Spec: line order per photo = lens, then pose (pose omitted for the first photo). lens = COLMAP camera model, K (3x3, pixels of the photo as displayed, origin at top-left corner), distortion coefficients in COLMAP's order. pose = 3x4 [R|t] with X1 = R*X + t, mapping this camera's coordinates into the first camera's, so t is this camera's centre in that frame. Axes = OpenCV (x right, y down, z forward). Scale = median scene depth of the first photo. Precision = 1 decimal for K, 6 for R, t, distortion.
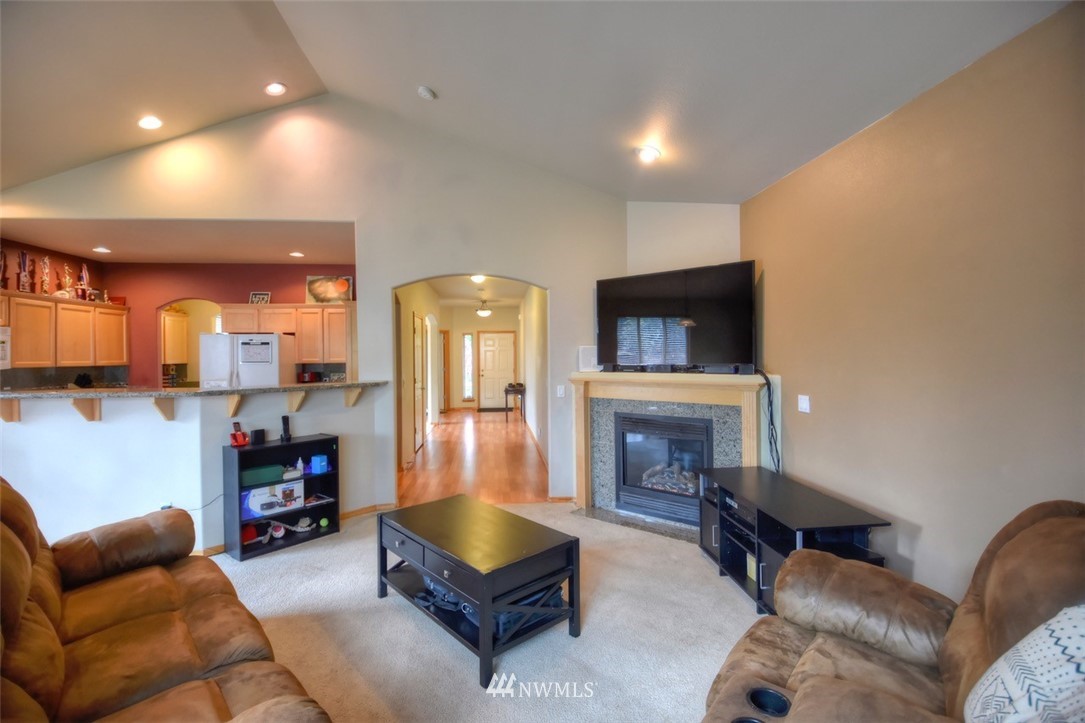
lens RADIAL K [[476.7, 0, 541.1], [0, 476.7, 359.3], [0, 0, 1]] dist [-0.006065, -0.012901]
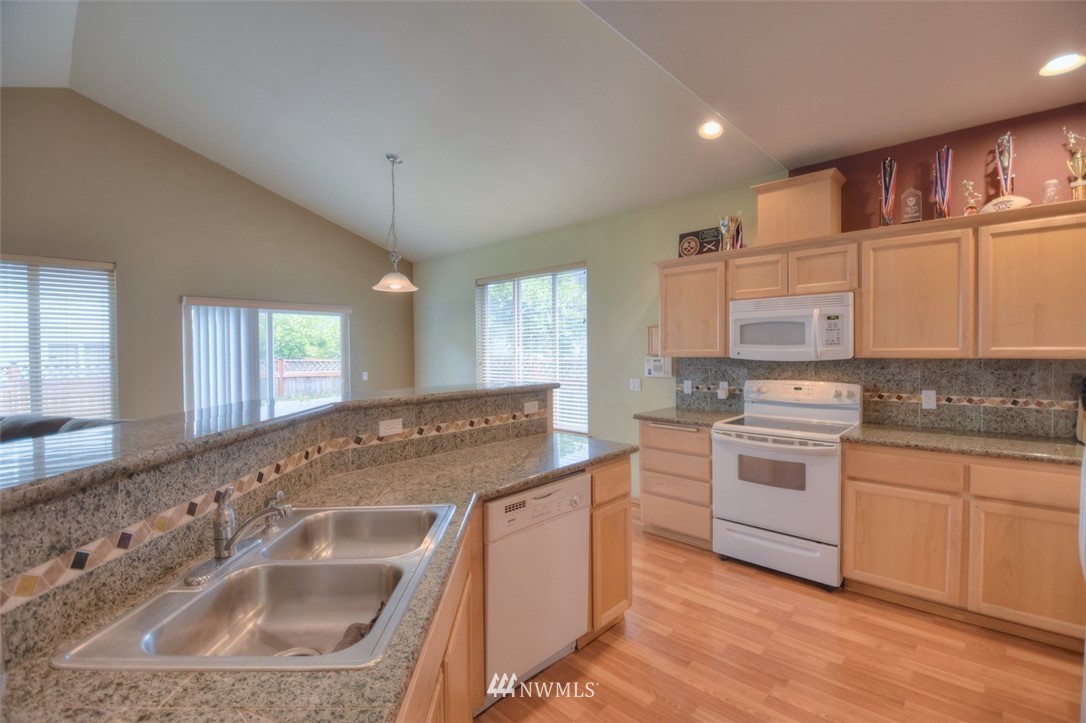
lens RADIAL K [[477.2, 0, 552.5], [0, 477.2, 355.5], [0, 0, 1]] dist [-0.006065, -0.012901]
pose [[-0.752958, 0.022388, -0.657687, -0.411398], [0.011991, 0.999722, 0.020302, -0.002355], [0.657959, 0.007401, -0.753017, 1.164117]]
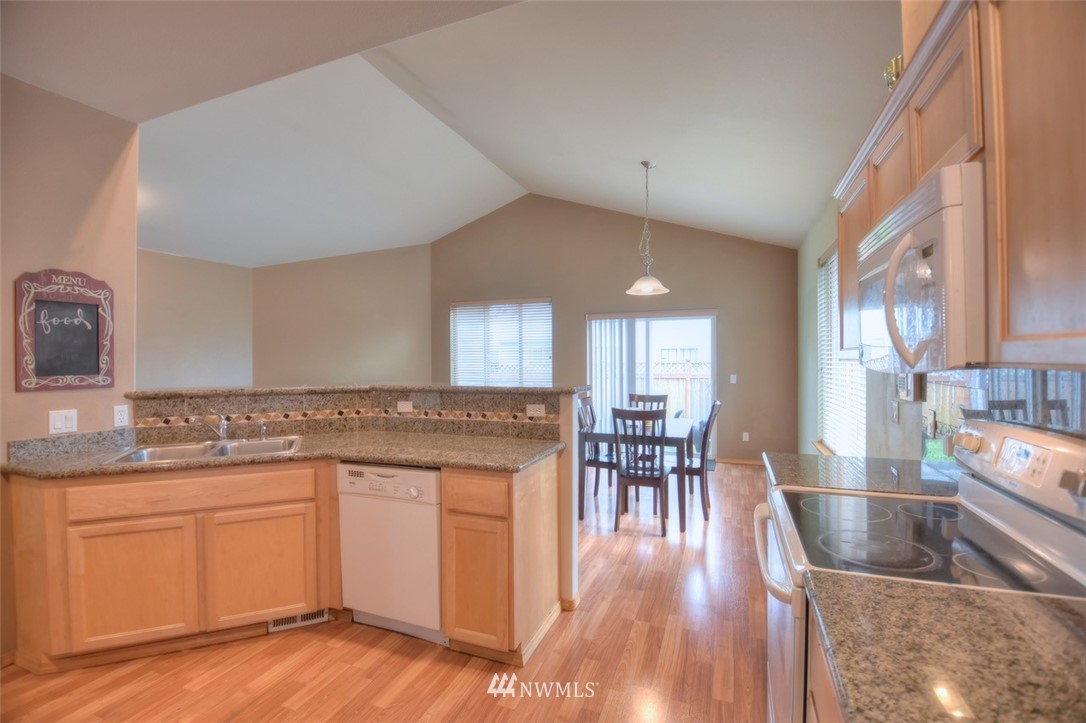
lens RADIAL K [[477.2, 0, 549.4], [0, 477.2, 362.2], [0, 0, 1]] dist [-0.006065, -0.012901]
pose [[-0.892602, 0.010790, 0.450717, -1.039868], [0.016792, 0.999816, 0.009320, 0.010803], [-0.450533, 0.015888, -0.892618, 1.202396]]
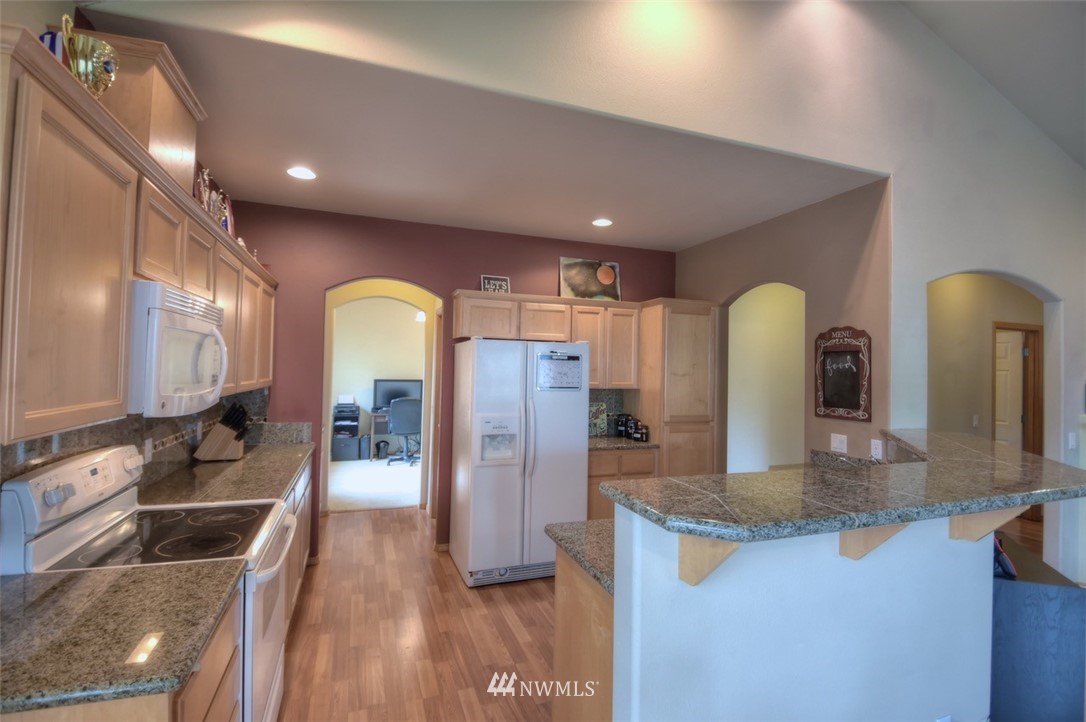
lens RADIAL K [[510.7, 0, 552.4], [0, 510.7, 353.7], [0, 0, 1]] dist [0.014398, -0.001118]
pose [[0.970810, 0.036842, 0.237005, -0.915130], [-0.028035, 0.998789, -0.040423, -0.013295], [-0.238207, 0.032599, 0.970667, 0.421990]]
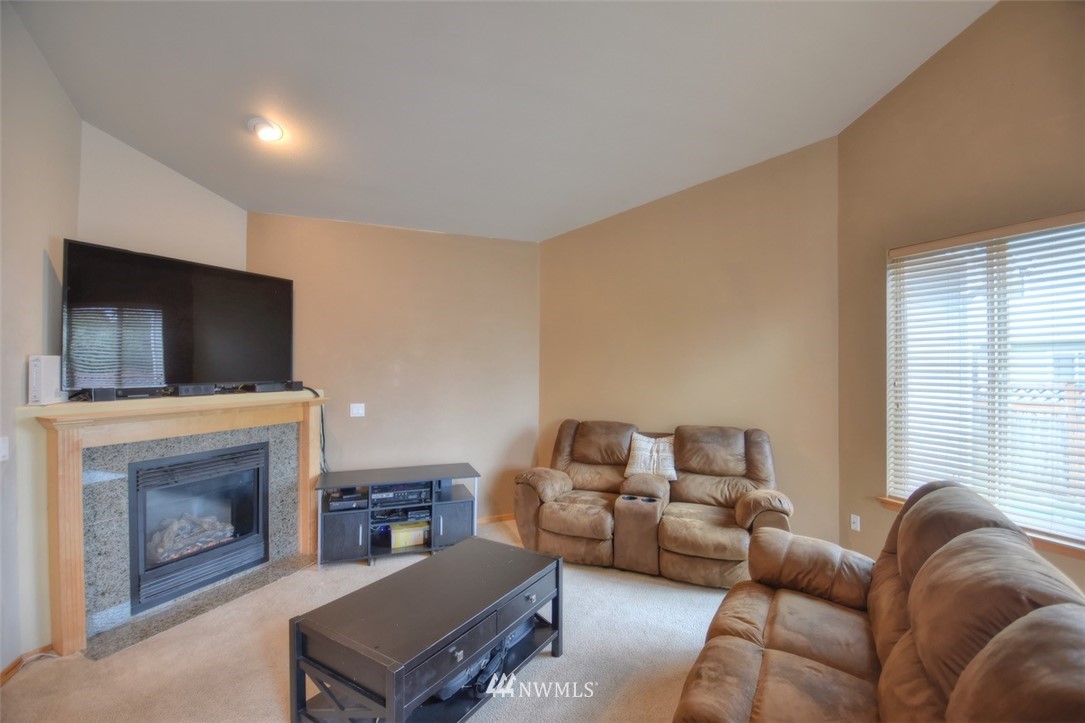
lens RADIAL K [[476.7, 0, 536.8], [0, 476.7, 362.4], [0, 0, 1]] dist [-0.006065, -0.012901]
pose [[-0.277858, 0.011914, 0.960548, -0.544192], [0.004681, 0.999928, -0.011048, -0.012081], [-0.960611, 0.001427, -0.277894, 0.606963]]
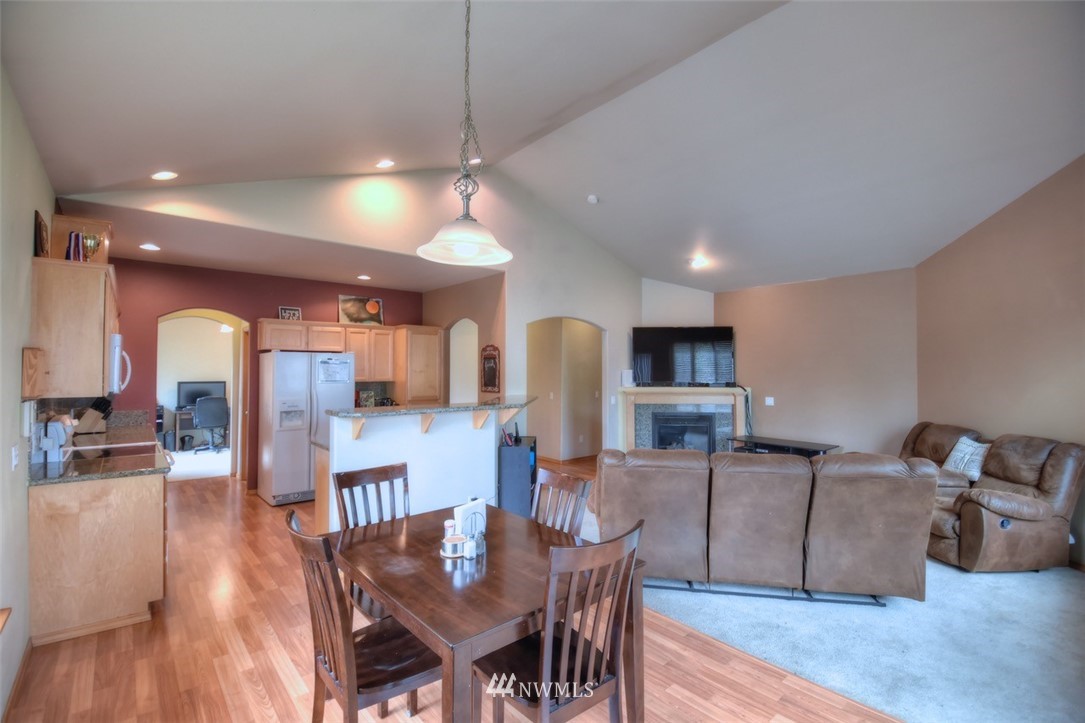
lens RADIAL K [[476.7, 0, 550.1], [0, 476.7, 357.6], [0, 0, 1]] dist [-0.006065, -0.012901]
pose [[0.820781, 0.024921, 0.570699, -0.953119], [-0.003524, 0.999250, -0.038568, -0.007701], [-0.571232, 0.029645, 0.820253, -0.102054]]
